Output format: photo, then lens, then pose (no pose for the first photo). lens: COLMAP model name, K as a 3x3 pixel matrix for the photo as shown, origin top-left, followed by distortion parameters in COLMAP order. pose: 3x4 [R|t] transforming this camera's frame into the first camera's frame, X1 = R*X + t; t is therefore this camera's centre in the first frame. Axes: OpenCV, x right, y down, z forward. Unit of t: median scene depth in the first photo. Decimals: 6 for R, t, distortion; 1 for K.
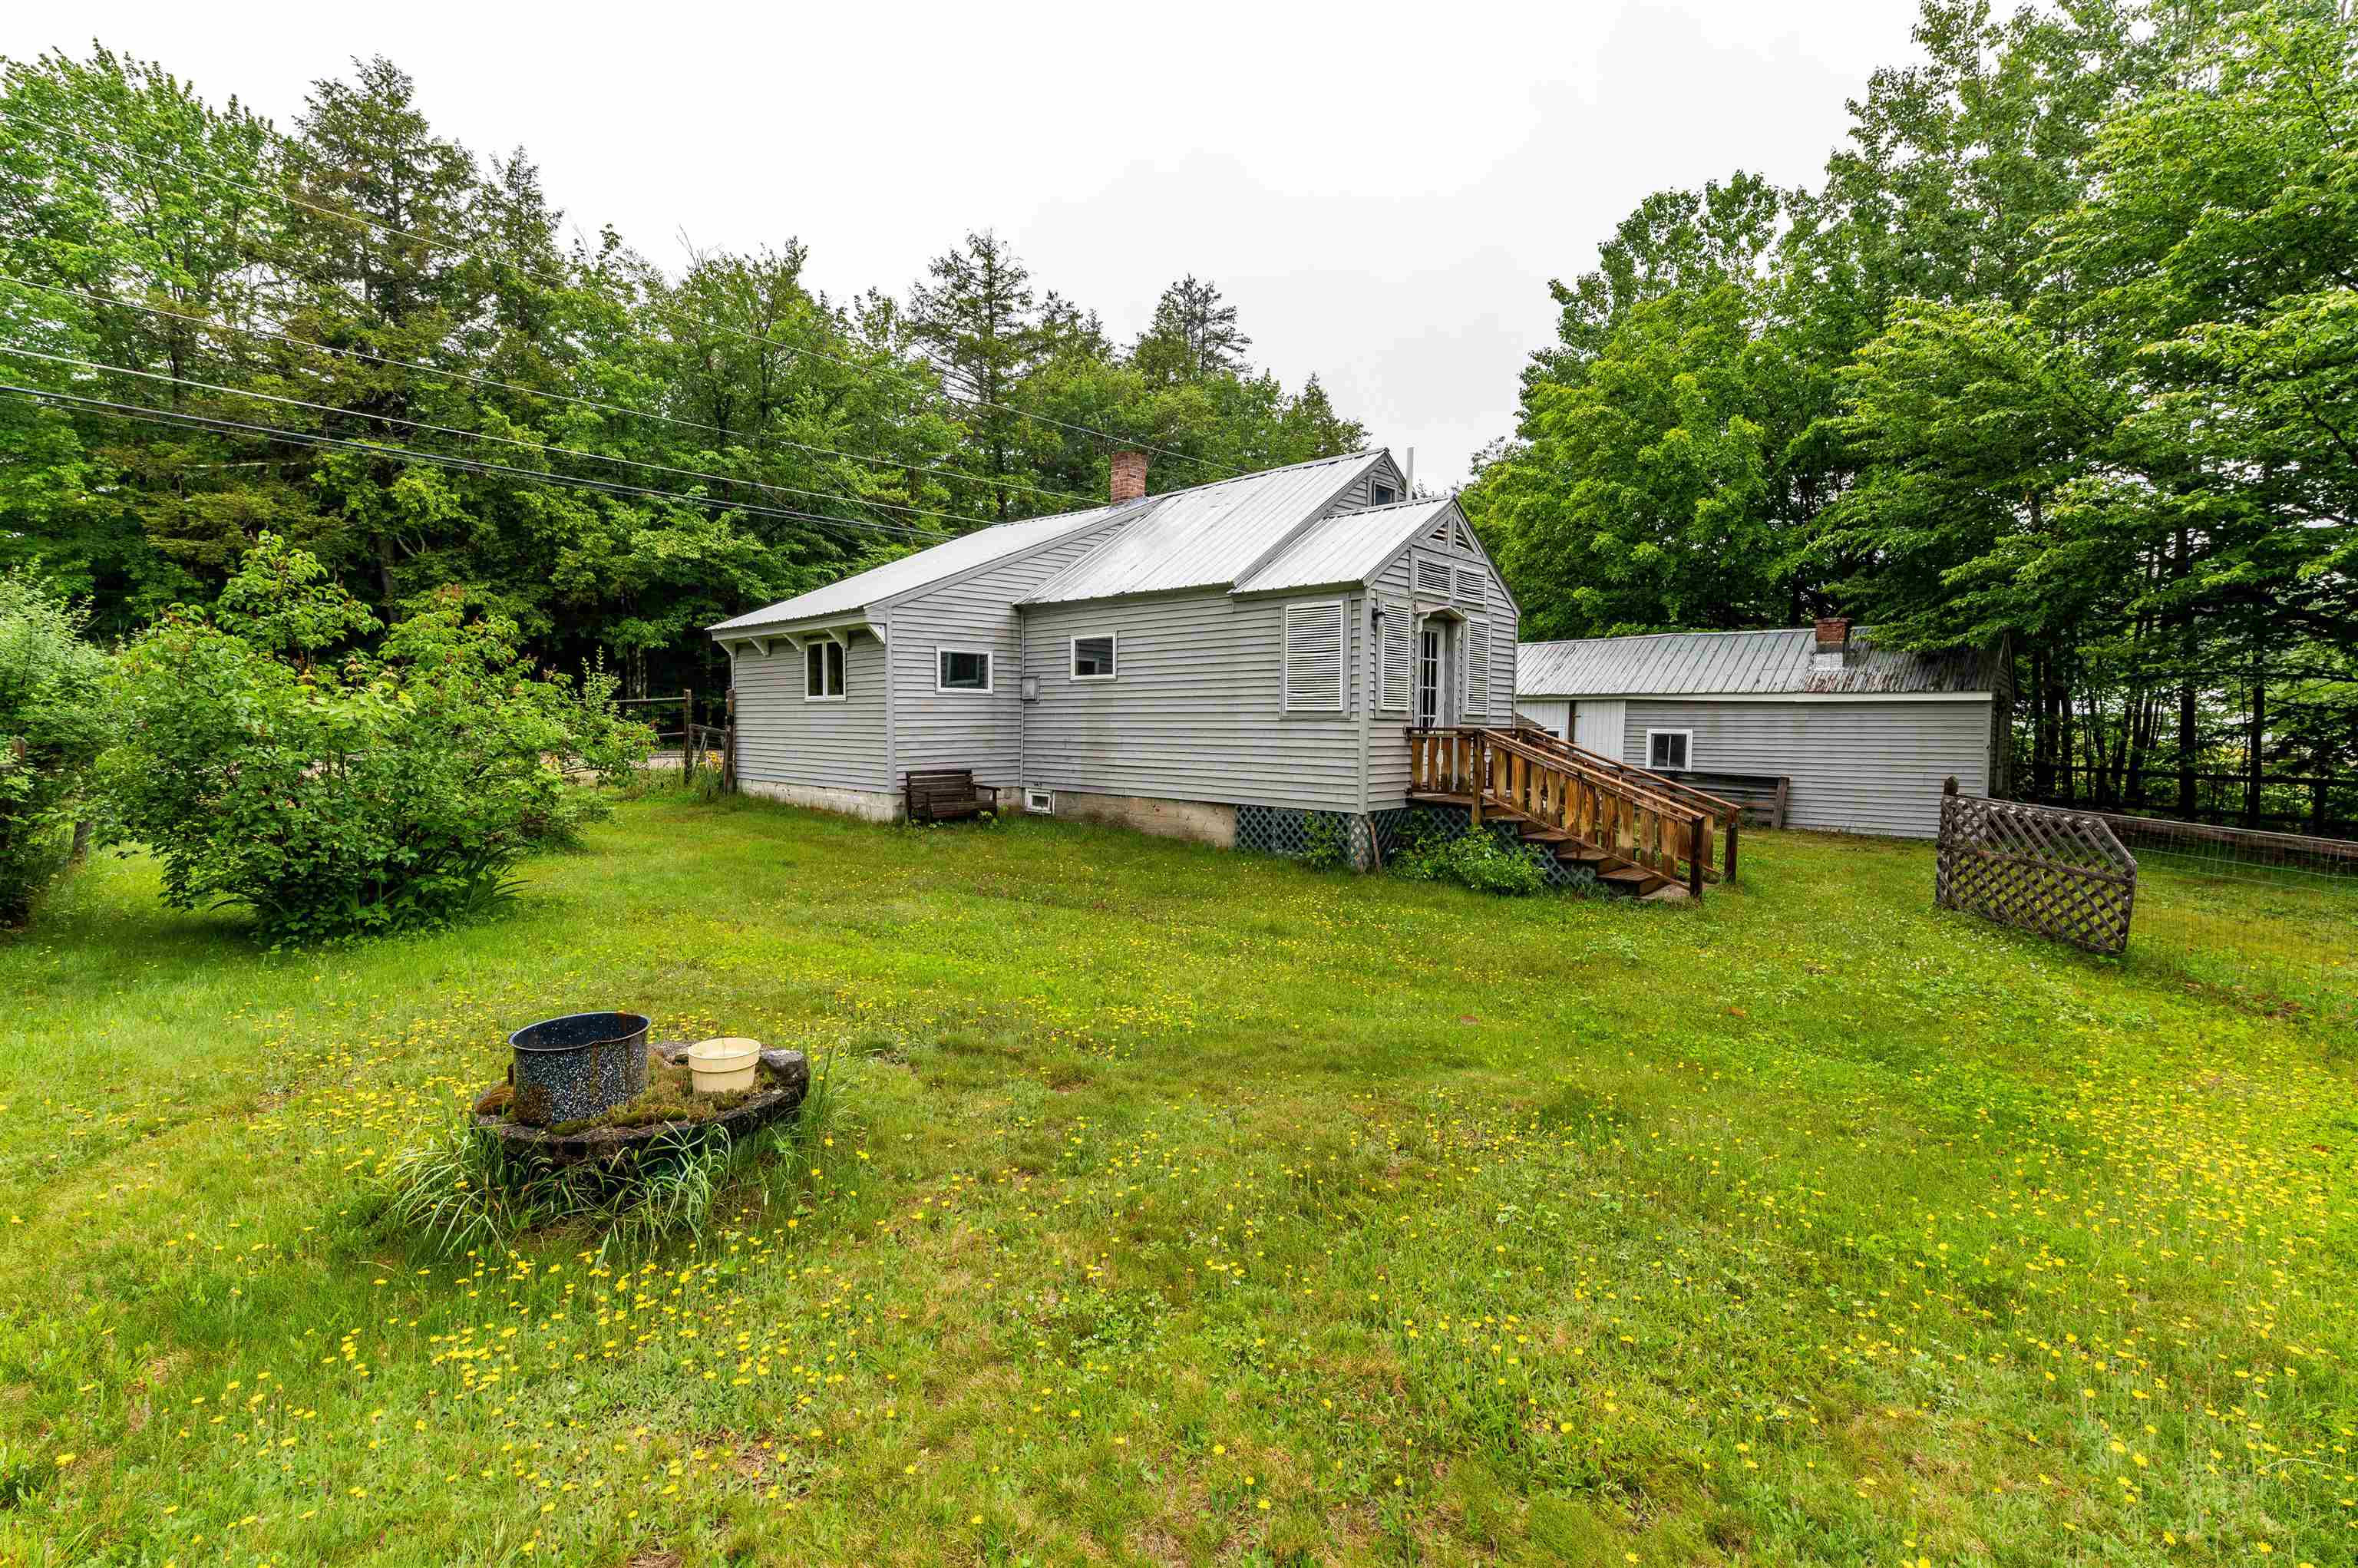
lens RADIAL K [[1013.9, 0, 1176.5], [0, 1013.9, 789.6], [0, 0, 1]] dist [0.006316, -0.000932]
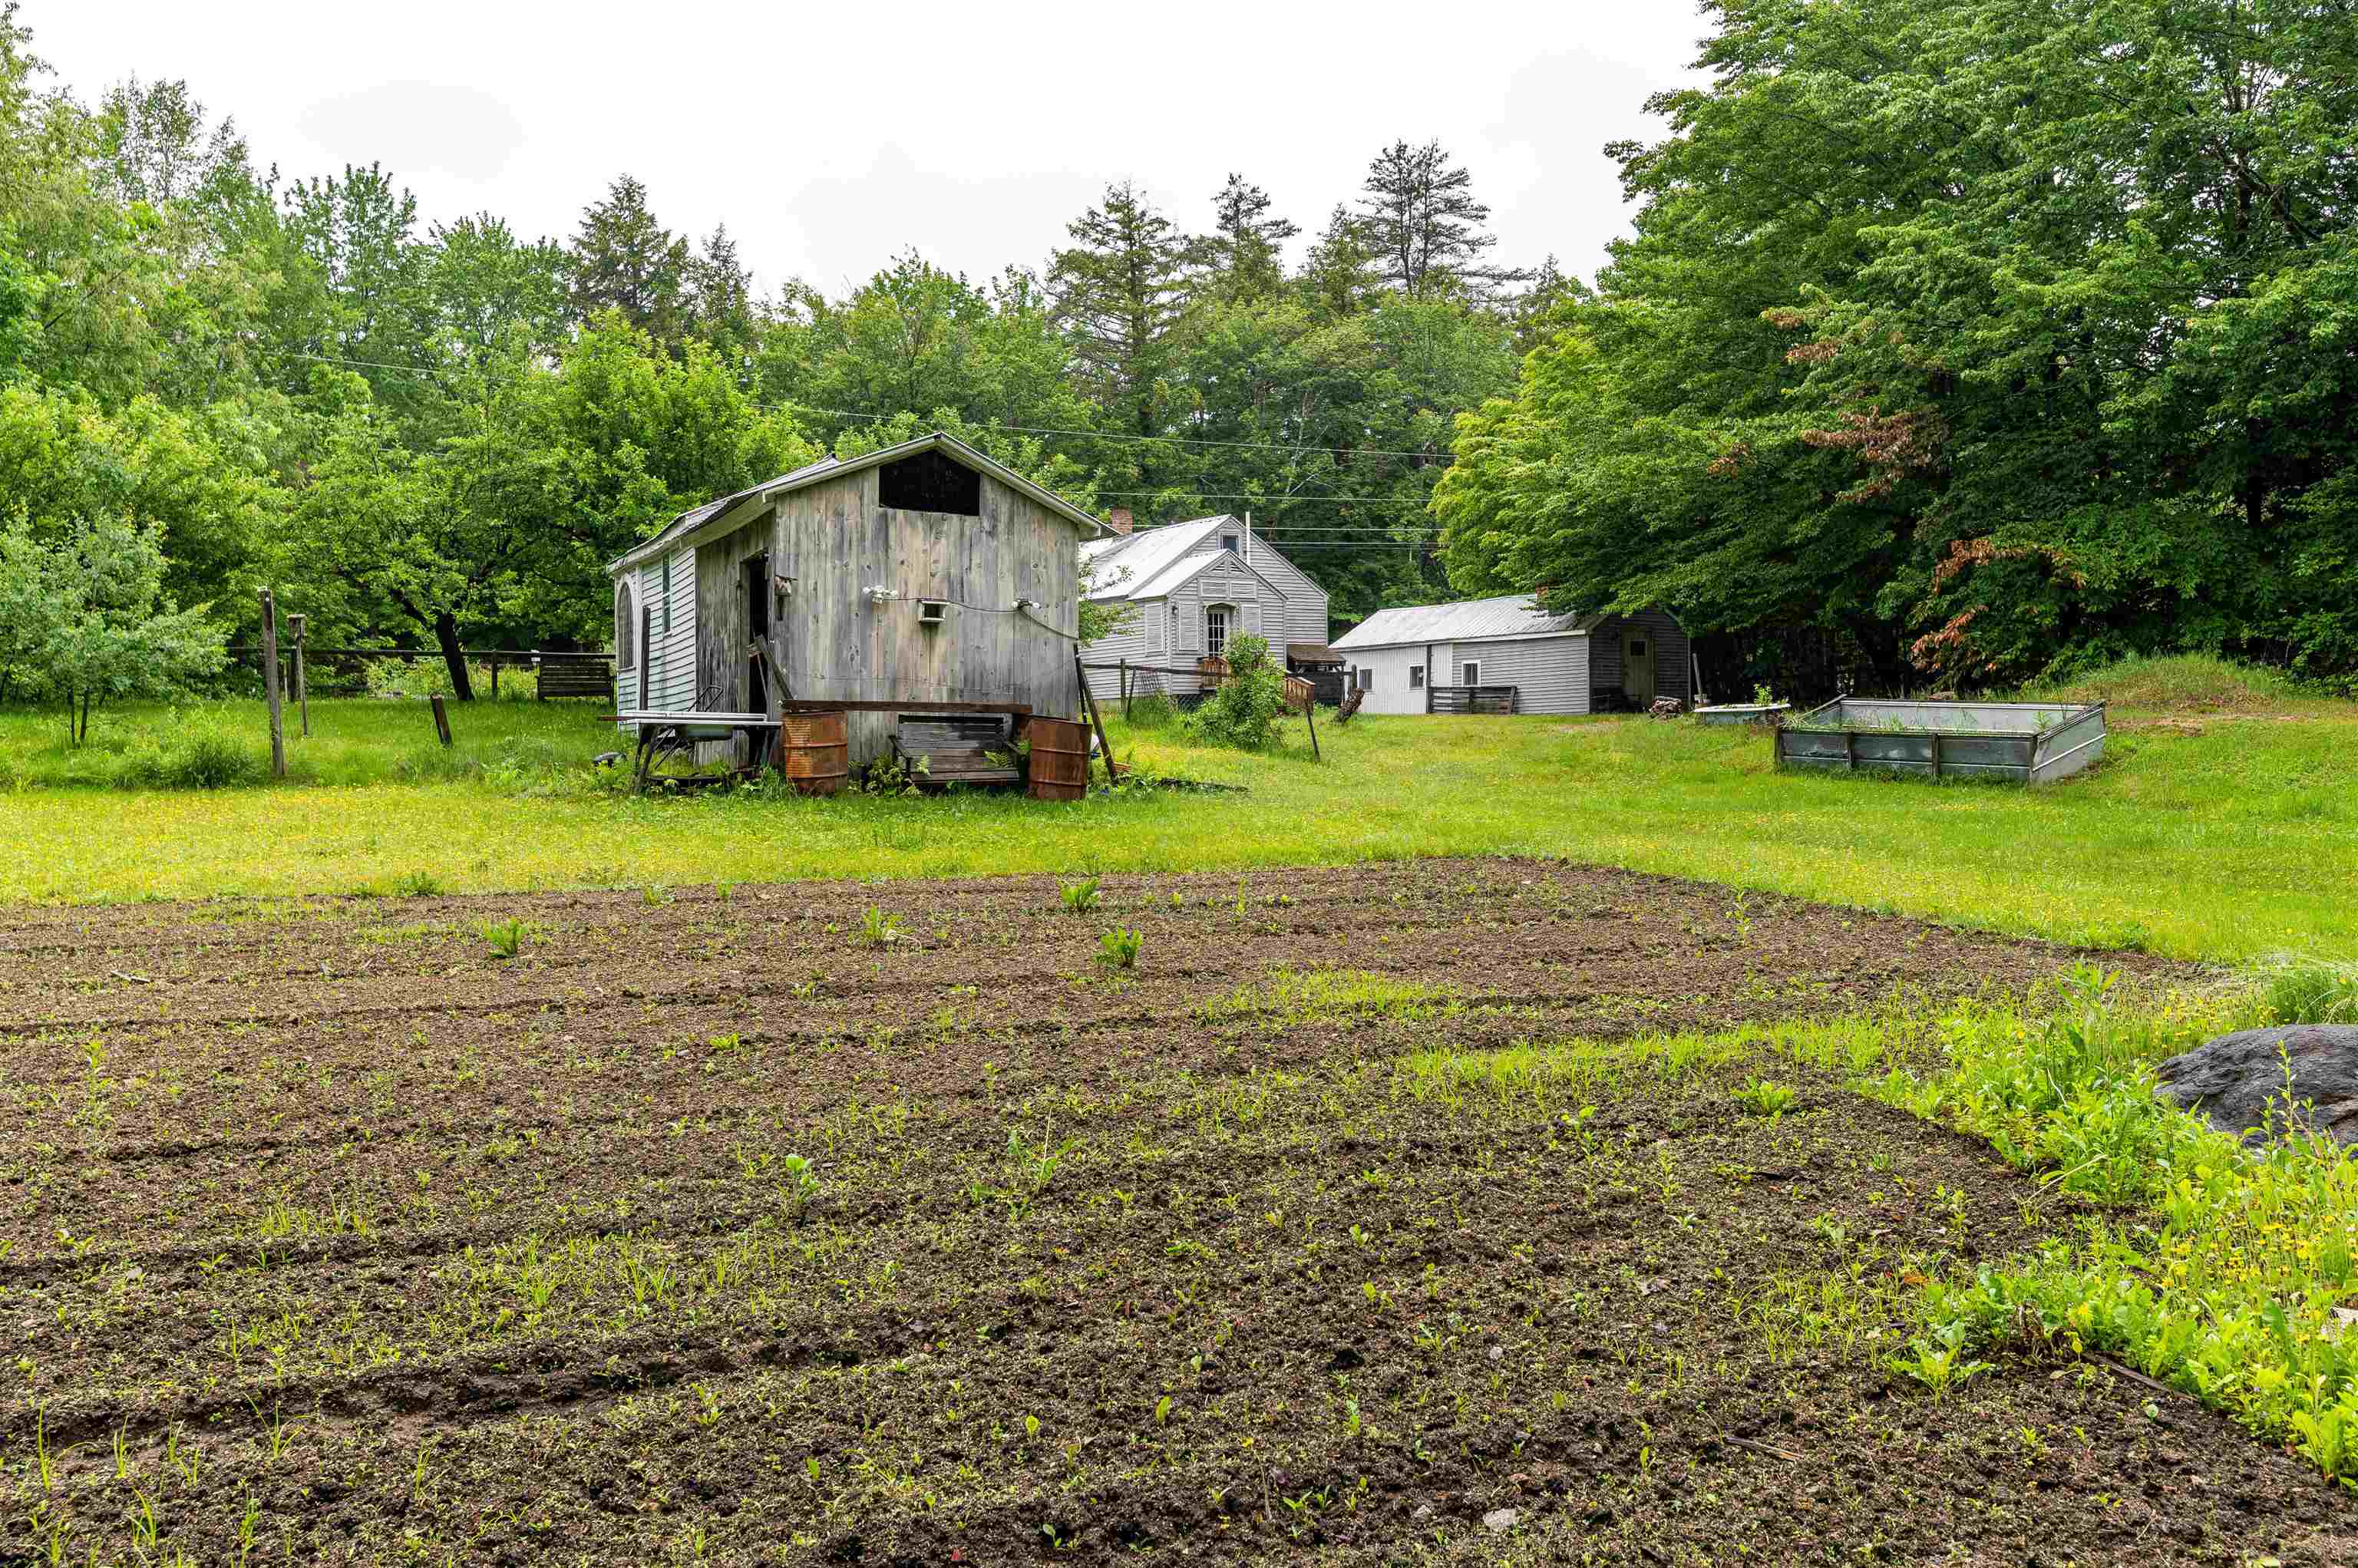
lens RADIAL K [[1982.4, 0, 1155.1], [0, 1982.4, 789.4], [0, 0, 1]] dist [0.001996, -0.001132]
pose [[0.968988, -0.020535, -0.246254, 0.828900], [0.009681, 0.998931, -0.045206, 0.293332], [0.246919, 0.041420, 0.968151, -2.224019]]
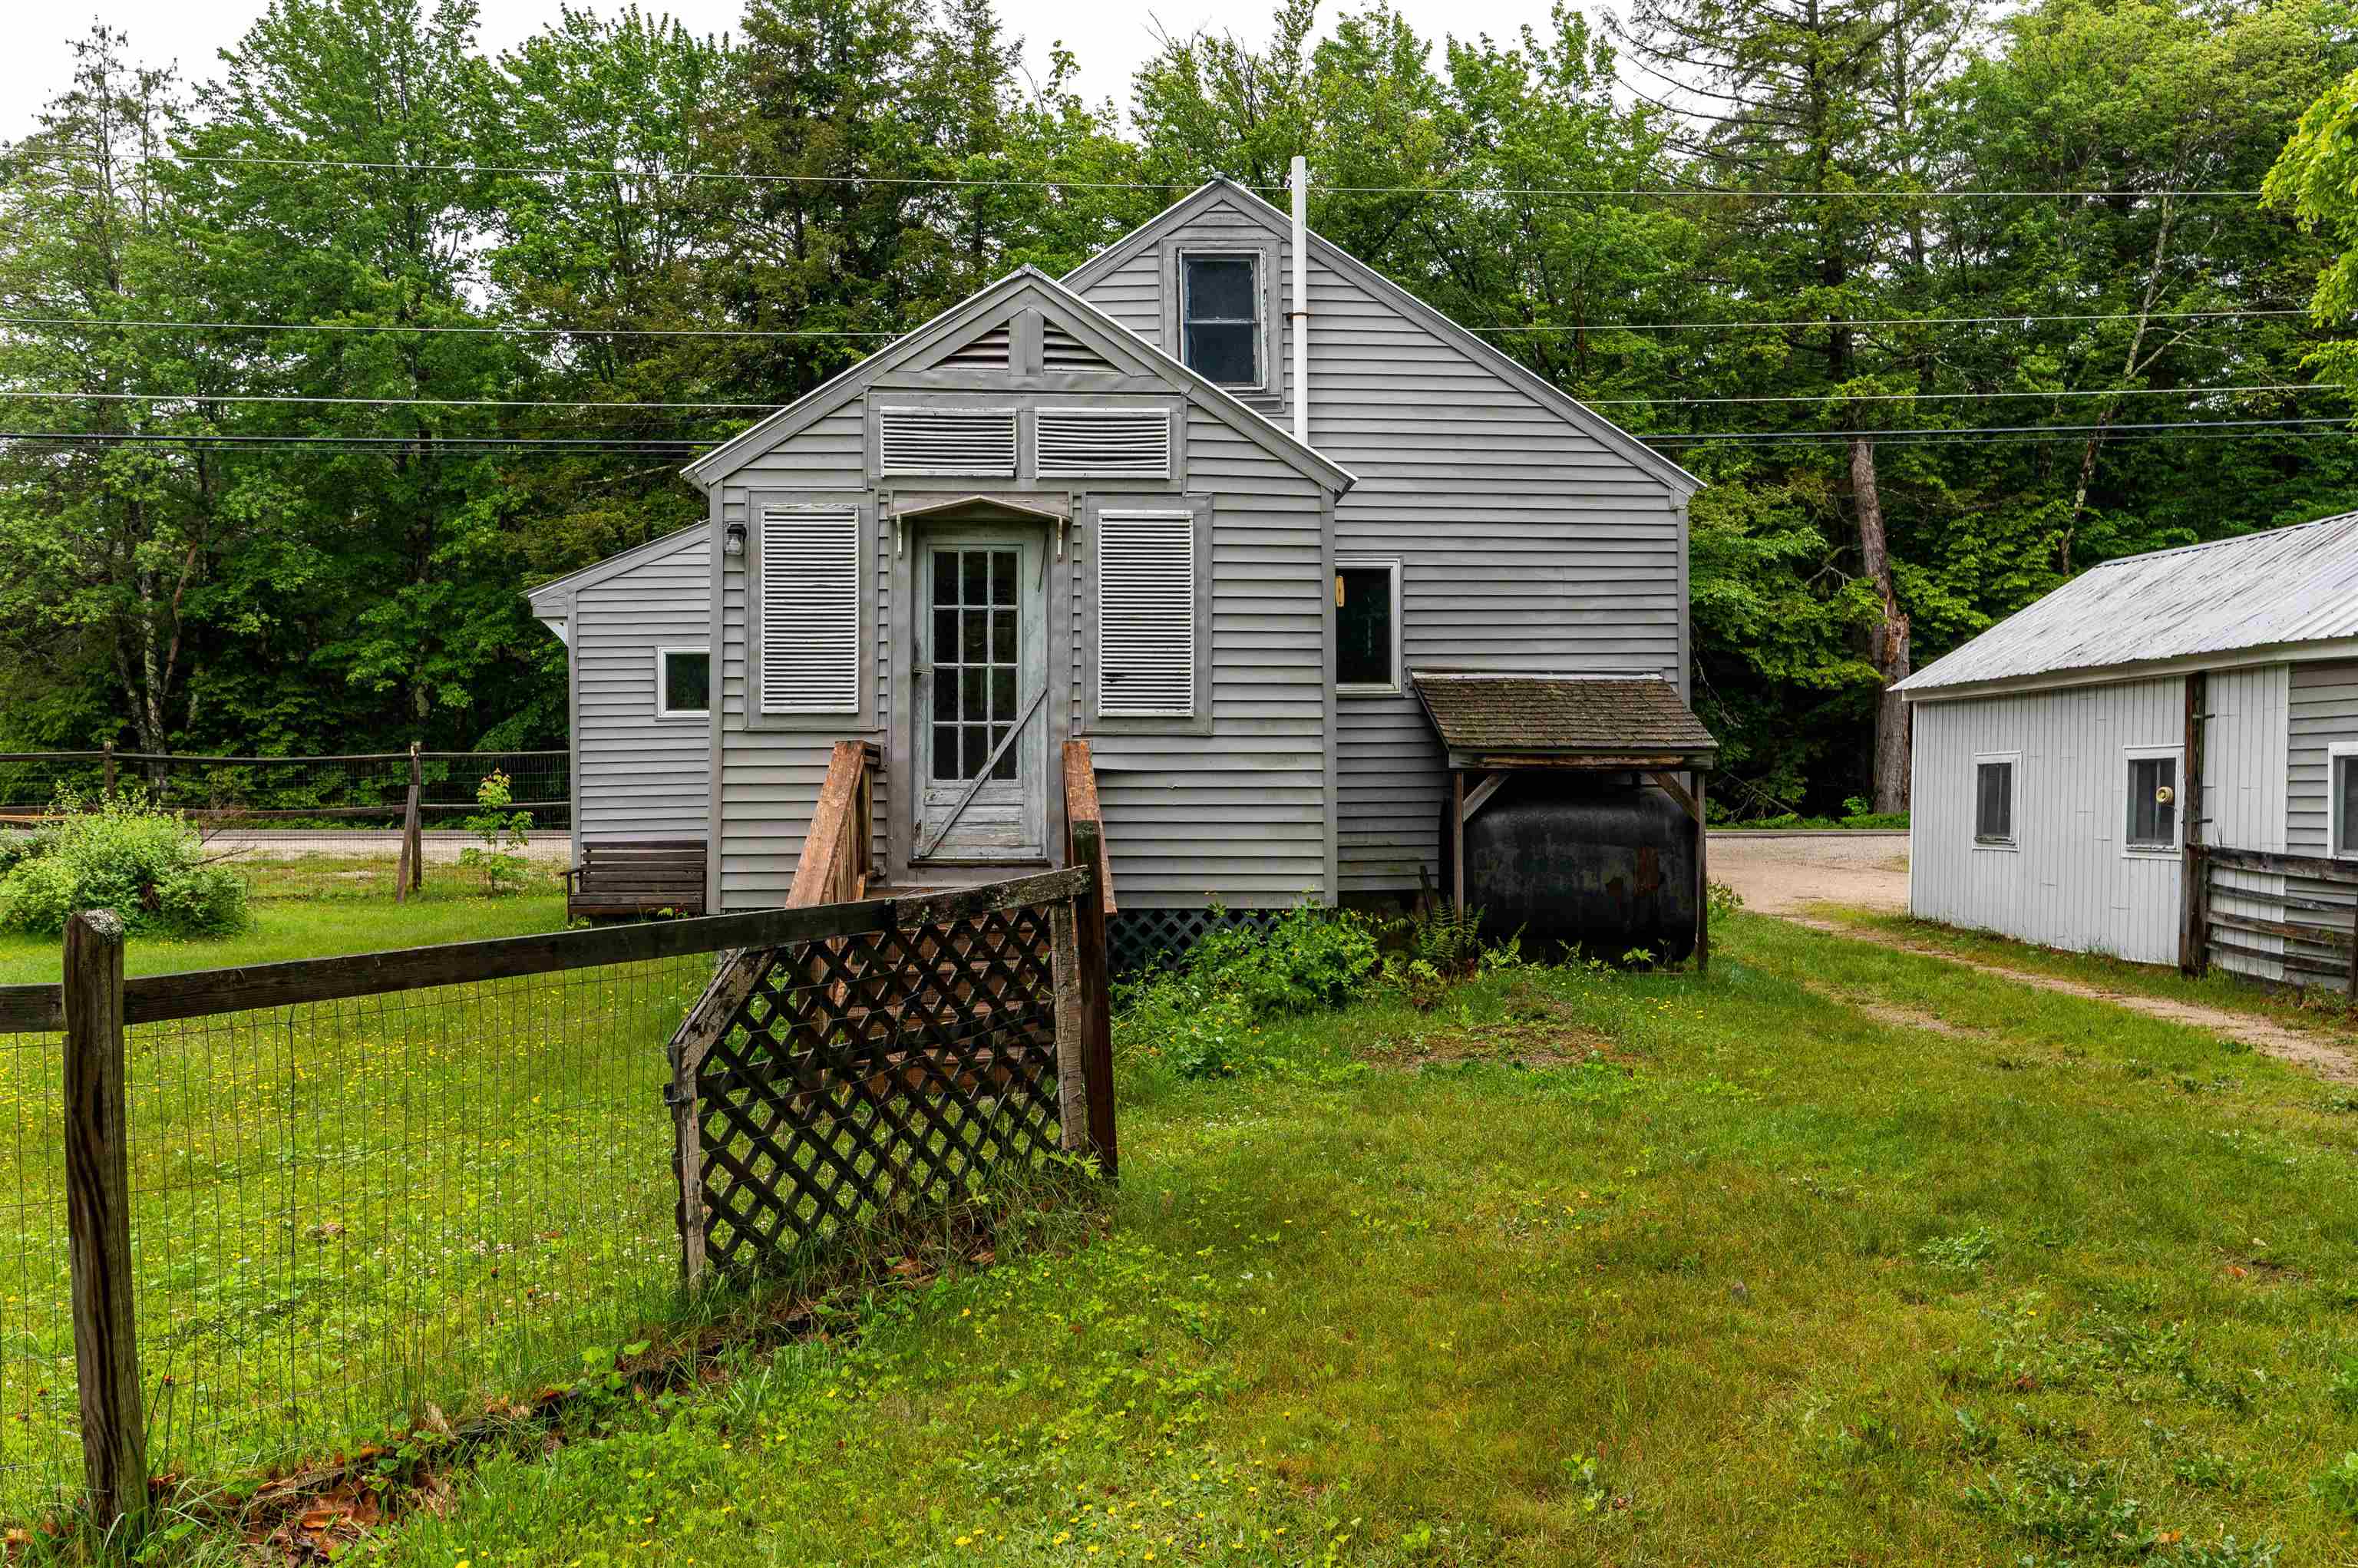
lens RADIAL K [[1982.4, 0, 1174.9], [0, 1982.4, 772.7], [0, 0, 1]] dist [0.001996, -0.001132]
pose [[0.745170, -0.024232, -0.666435, 0.687478], [-0.030514, 0.997054, -0.070371, 0.011051], [0.666176, 0.072774, 0.742235, 0.261645]]
